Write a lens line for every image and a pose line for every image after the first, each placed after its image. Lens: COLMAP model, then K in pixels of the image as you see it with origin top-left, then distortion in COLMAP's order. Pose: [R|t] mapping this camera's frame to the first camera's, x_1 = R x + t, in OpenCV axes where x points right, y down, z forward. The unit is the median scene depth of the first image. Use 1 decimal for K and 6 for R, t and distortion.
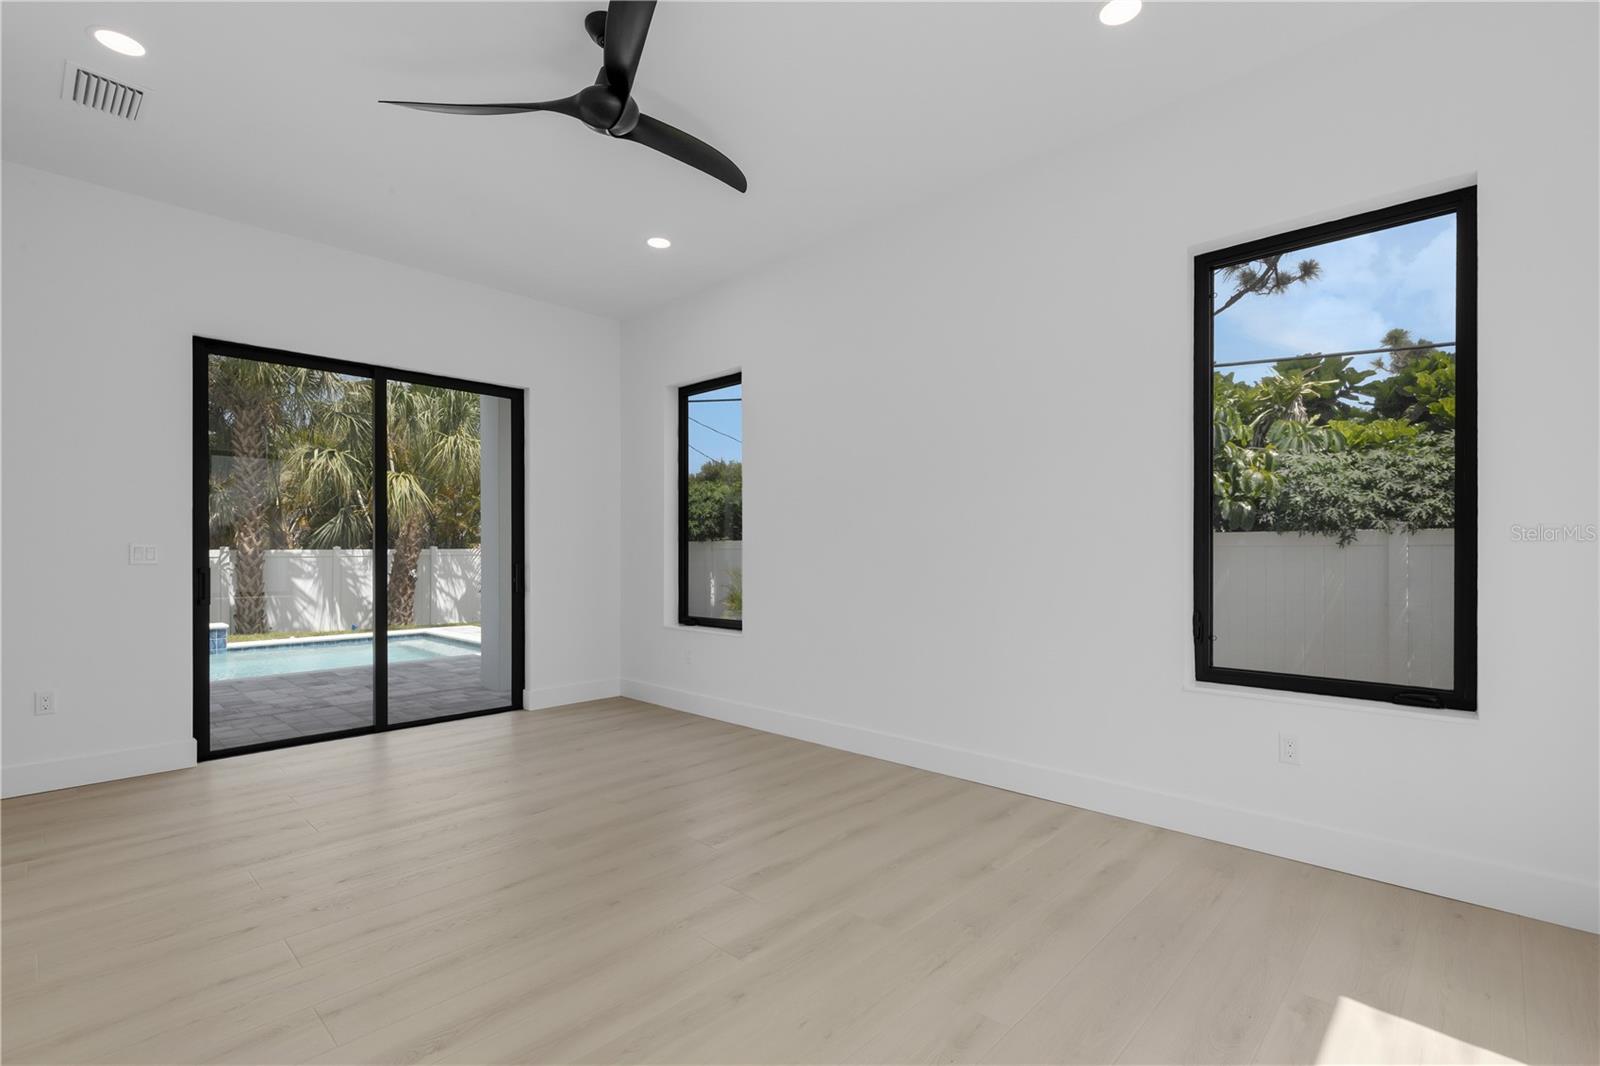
lens RADIAL K [[766.8, 0, 798.7], [0, 766.8, 538.6], [0, 0, 1]] dist [0.004917, 0.000294]
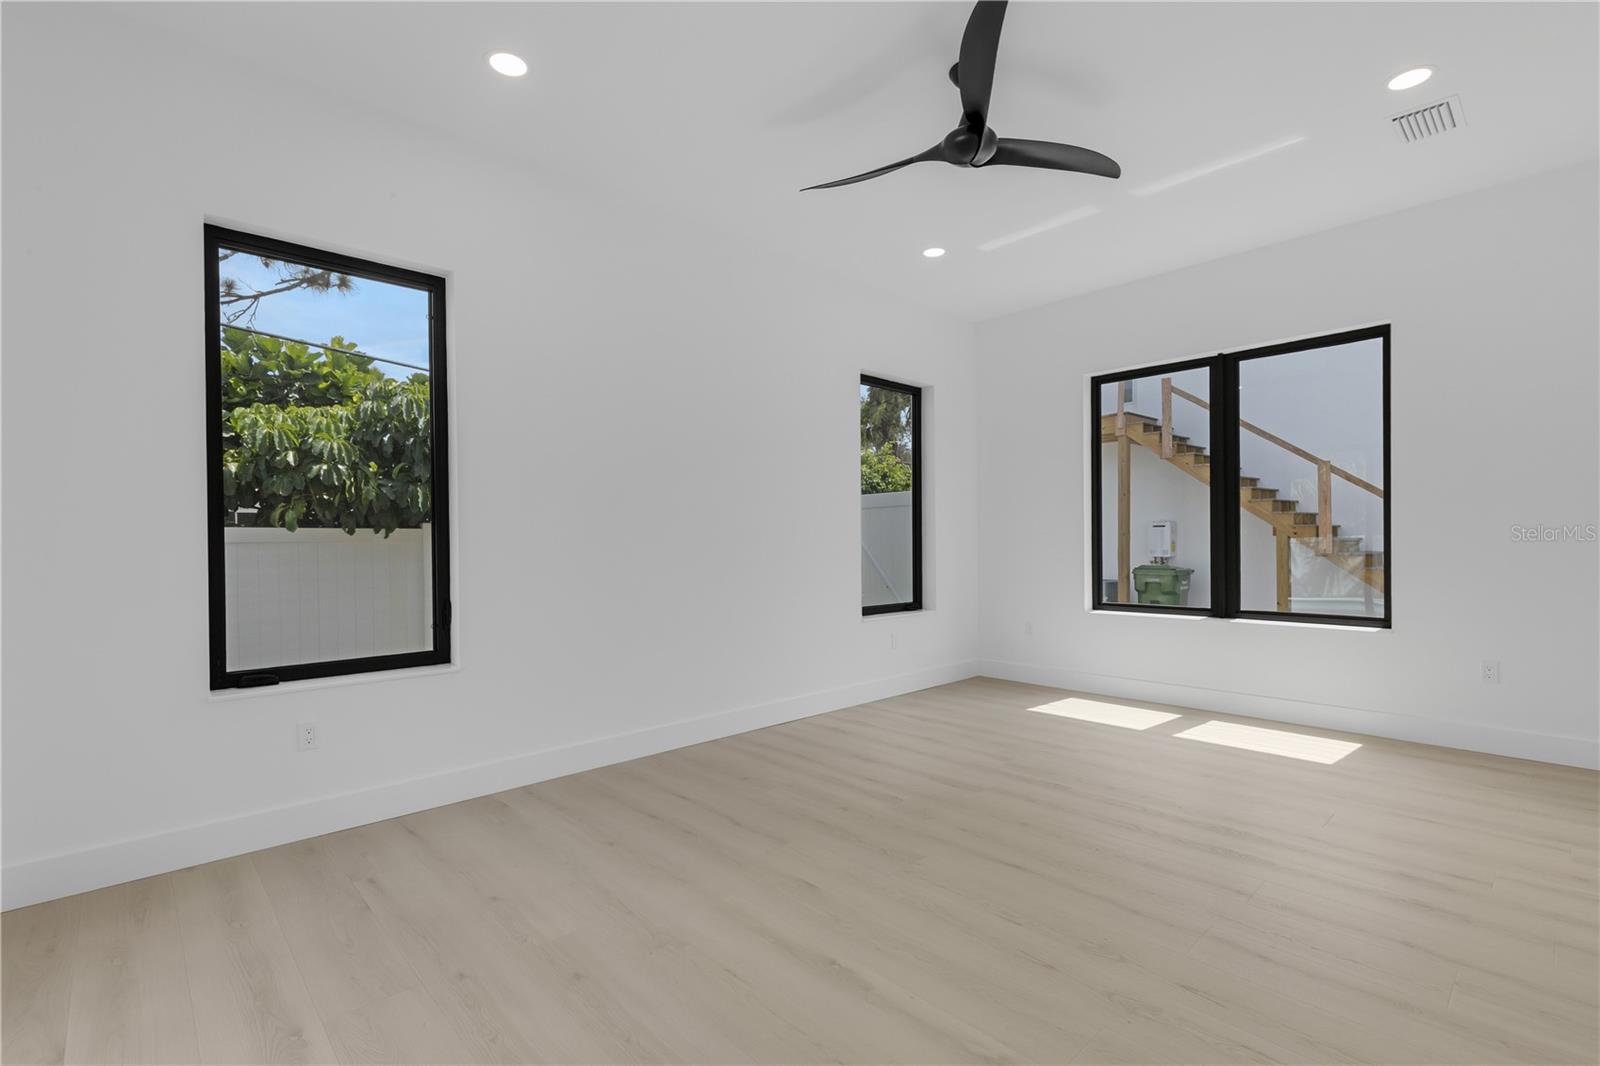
lens RADIAL K [[716.6, 0, 798.9], [0, 716.6, 528.4], [0, 0, 1]] dist [0.000101, -0.000355]
pose [[0.058575, 0.009953, 0.998233, -0.474699], [-0.004309, 0.999944, -0.009717, -0.004539], [-0.998274, -0.003732, 0.058615, 0.419059]]
